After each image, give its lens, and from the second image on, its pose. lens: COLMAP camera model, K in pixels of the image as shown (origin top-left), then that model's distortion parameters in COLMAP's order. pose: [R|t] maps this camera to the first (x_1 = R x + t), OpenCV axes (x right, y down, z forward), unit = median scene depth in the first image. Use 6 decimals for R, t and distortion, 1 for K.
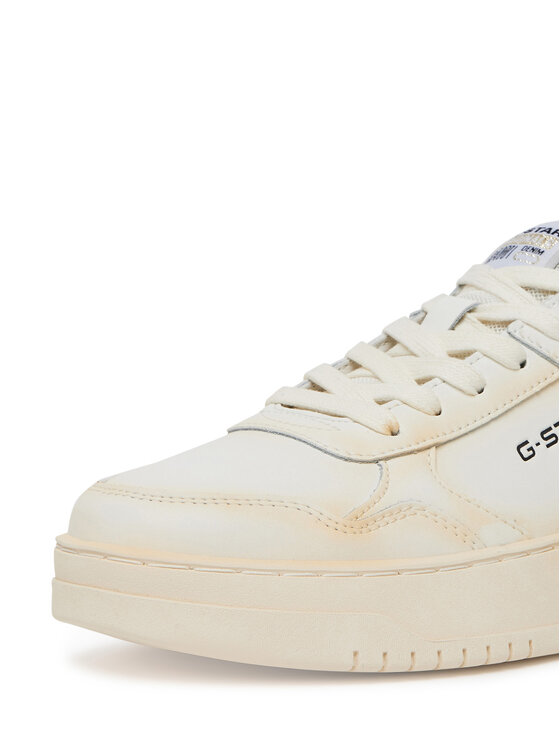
lens RADIAL K [[1894.5, 0, 279.8], [0, 1894.5, 373.4], [0, 0, 1]] dist [-0.056169, 0.000000]
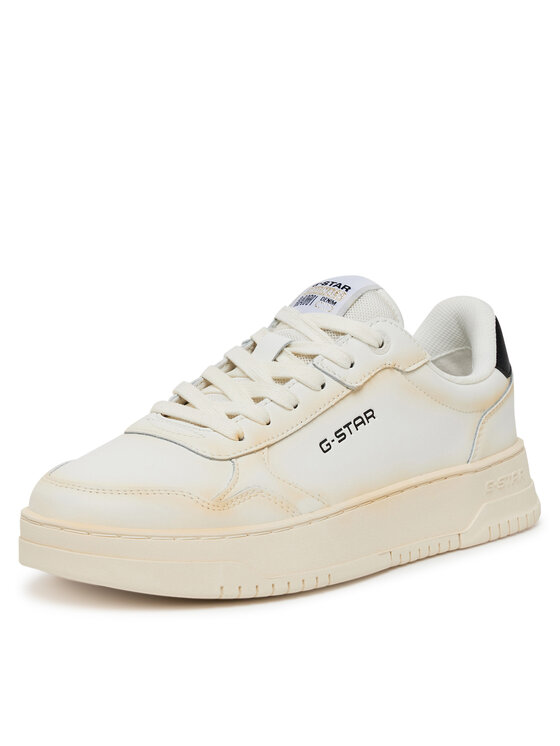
lens RADIAL K [[2189.2, 0, 280.1], [0, 2189.2, 372.8], [0, 0, 1]] dist [-0.373553, 0.000000]
pose [[0.988941, -0.002929, 0.148281, -0.162451], [-0.011215, 0.995465, 0.094460, -0.181124], [-0.147885, -0.095078, 0.984424, -0.694237]]
